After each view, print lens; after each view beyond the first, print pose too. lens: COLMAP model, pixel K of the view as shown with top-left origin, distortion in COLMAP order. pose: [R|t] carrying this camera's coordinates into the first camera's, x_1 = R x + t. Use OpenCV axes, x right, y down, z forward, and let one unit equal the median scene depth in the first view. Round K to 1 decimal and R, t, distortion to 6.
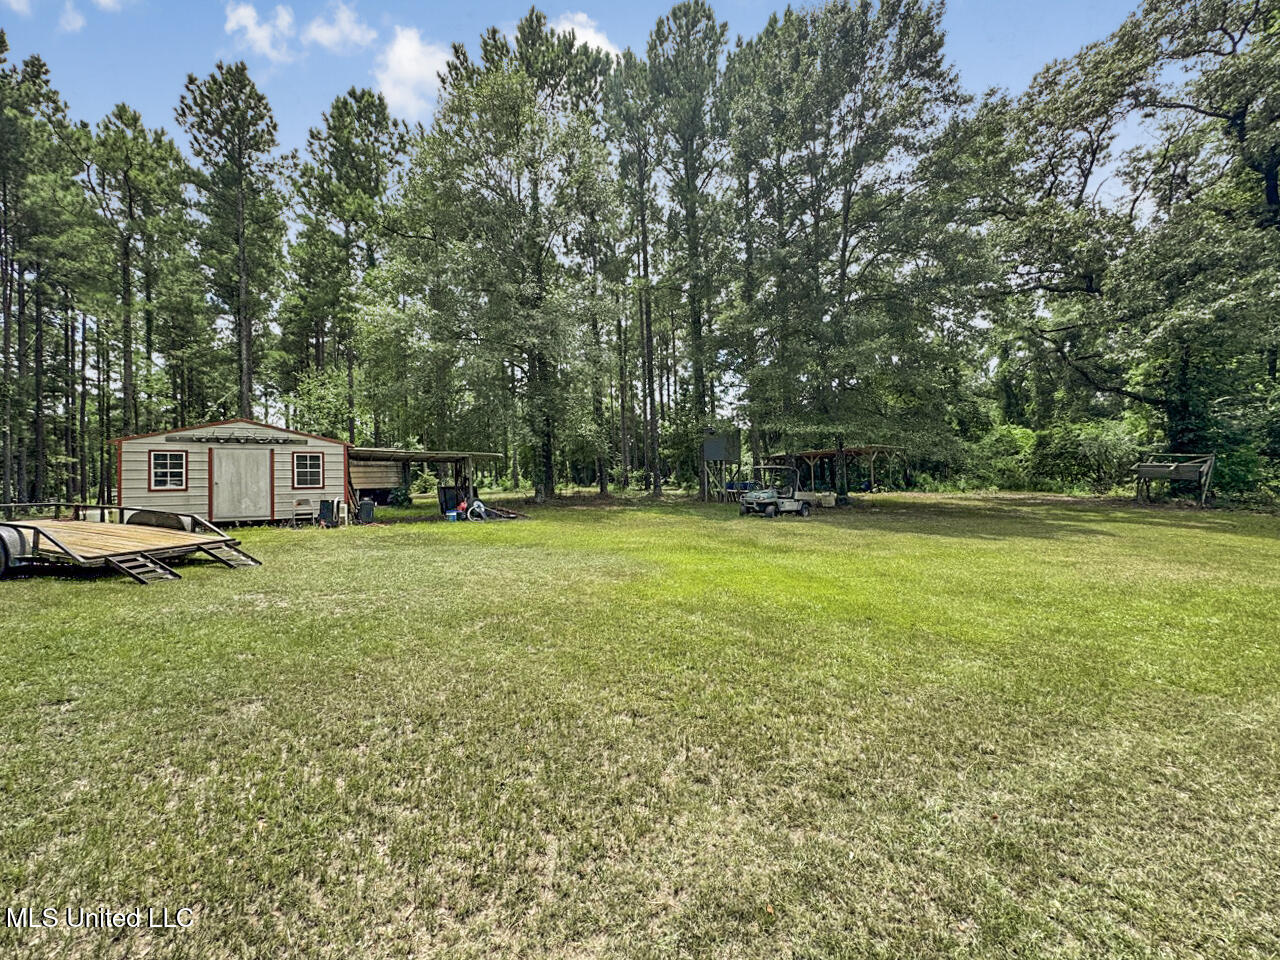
lens RADIAL K [[510.5, 0, 640.3], [0, 510.5, 477.5], [0, 0, 1]] dist [0.004788, 0.000483]
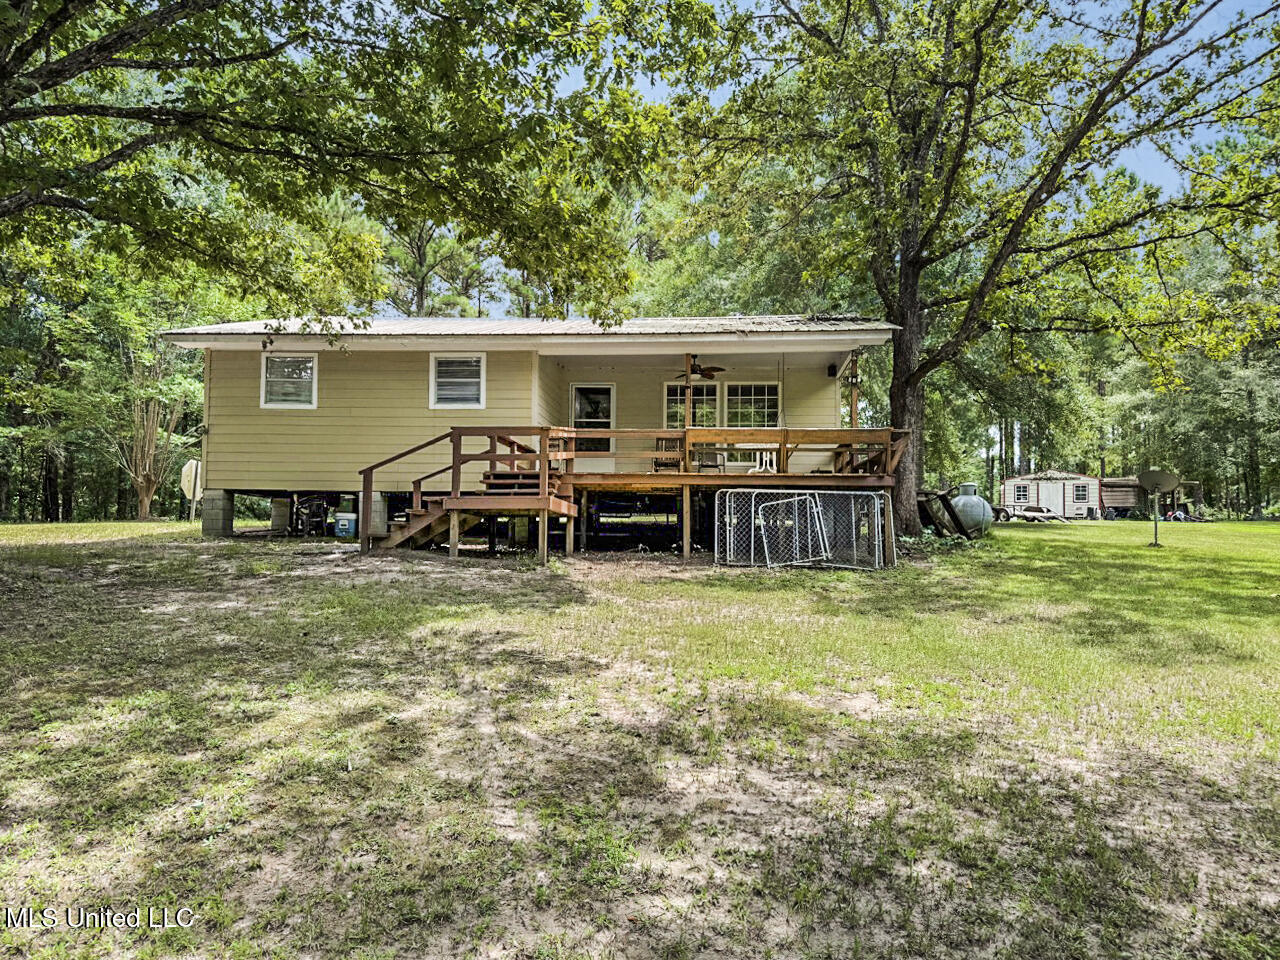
lens RADIAL K [[895.7, 0, 640.1], [0, 895.7, 480.0], [0, 0, 1]] dist [-0.000775, -0.000122]
pose [[0.547443, -0.026797, -0.836414, 1.314188], [-0.012378, 0.999119, -0.040111, 0.097212], [0.836752, 0.032312, 0.546629, -2.320909]]
